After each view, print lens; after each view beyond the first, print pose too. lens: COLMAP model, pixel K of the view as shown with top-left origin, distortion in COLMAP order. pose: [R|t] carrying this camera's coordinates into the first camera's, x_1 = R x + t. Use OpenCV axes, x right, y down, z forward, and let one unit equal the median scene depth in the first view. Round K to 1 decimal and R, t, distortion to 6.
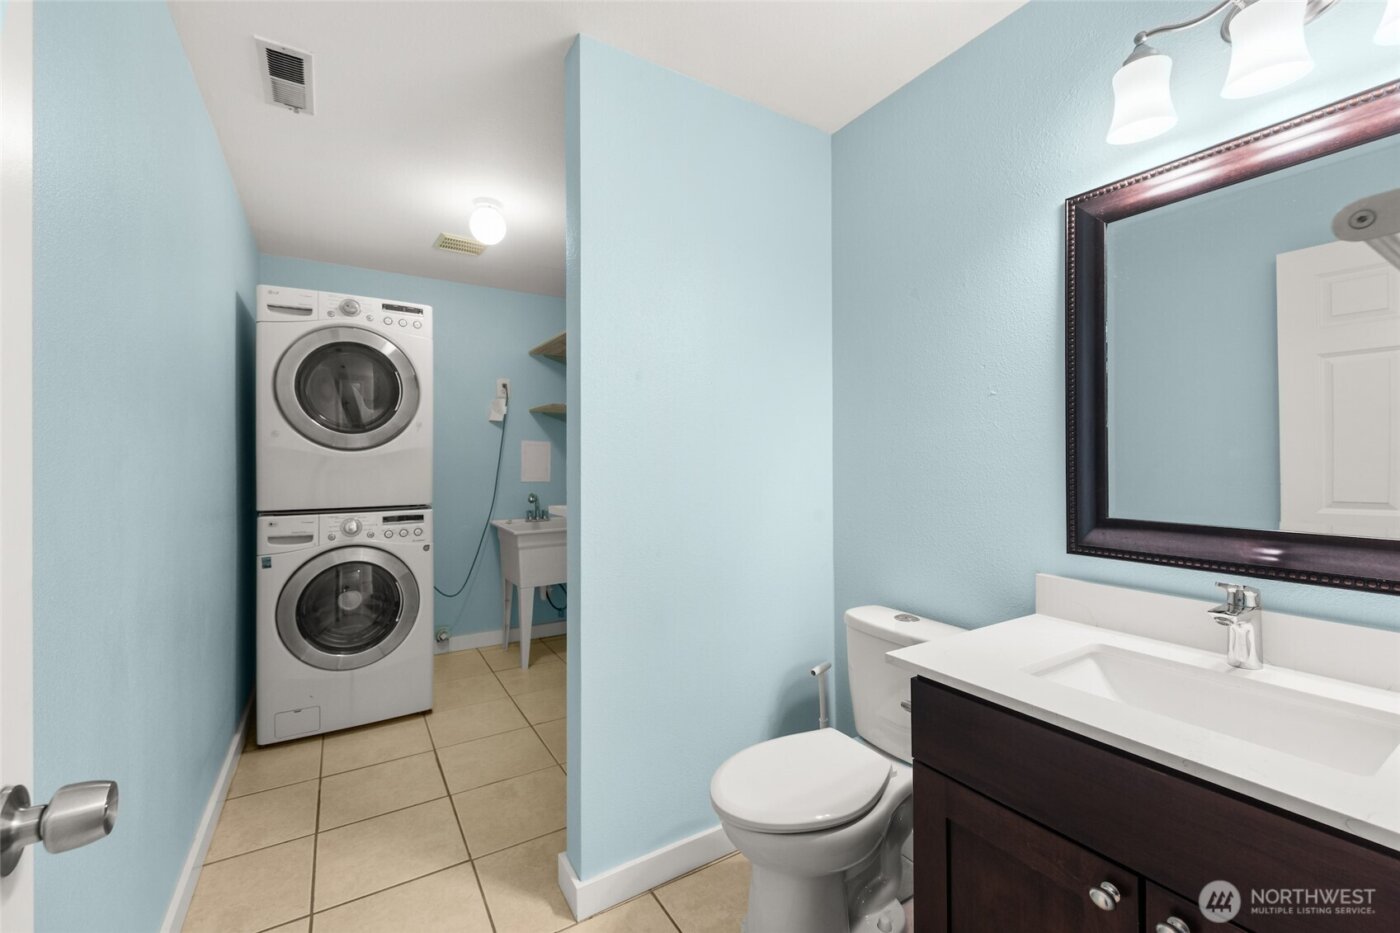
lens RADIAL K [[590.0, 0, 704.8], [0, 590.0, 458.4], [0, 0, 1]] dist [0.005680, -0.001973]
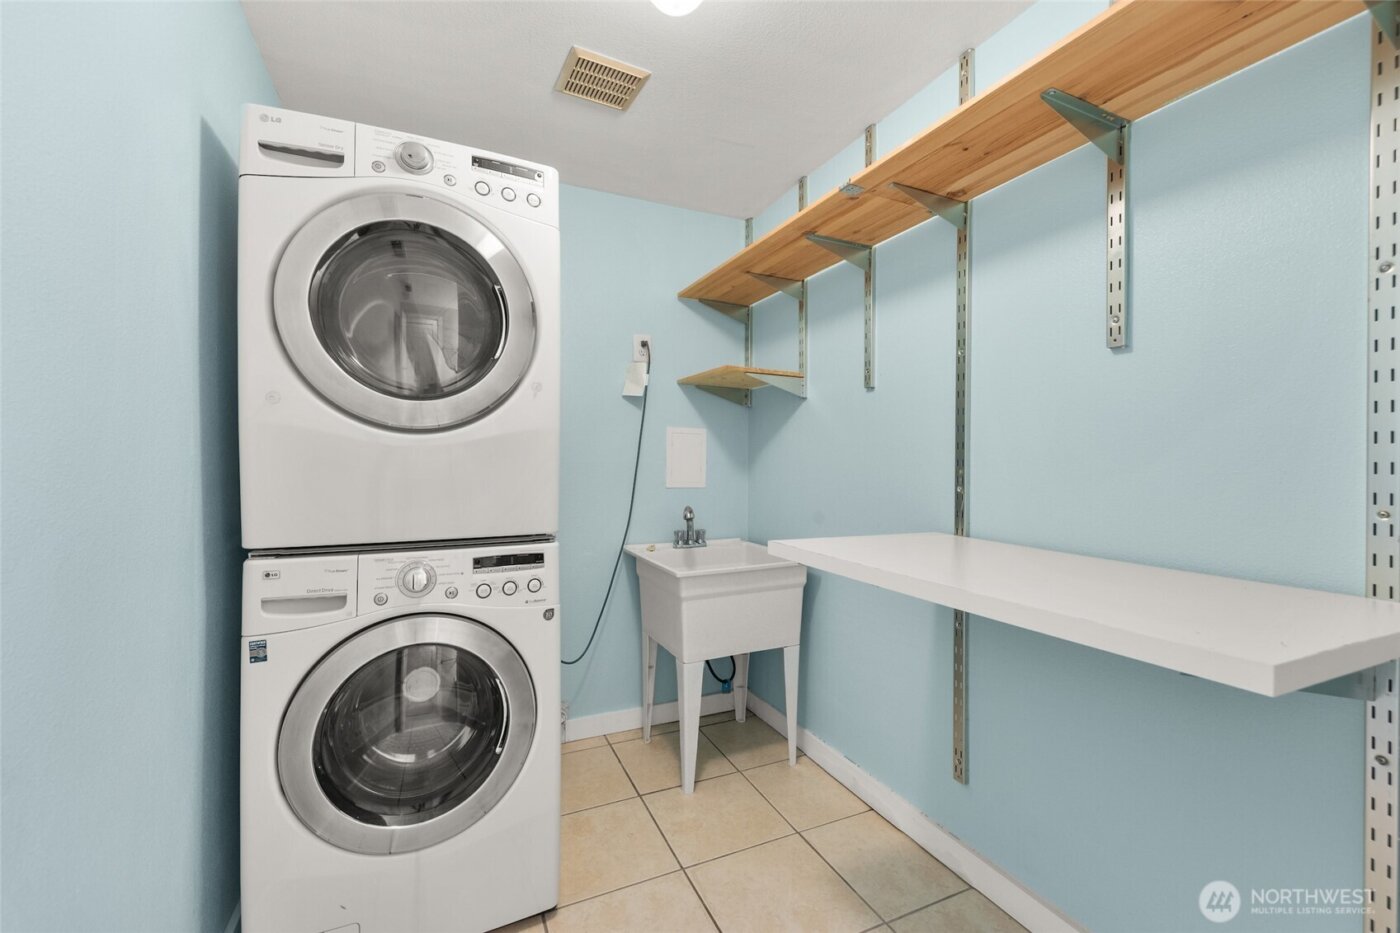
lens RADIAL K [[590.0, 0, 700.6], [0, 590.0, 465.7], [0, 0, 1]] dist [0.005680, -0.001973]
pose [[0.991499, 0.007056, -0.129924, -0.271778], [-0.005240, 0.999884, 0.014312, 0.006872], [0.130010, -0.013510, 0.991421, 0.497440]]
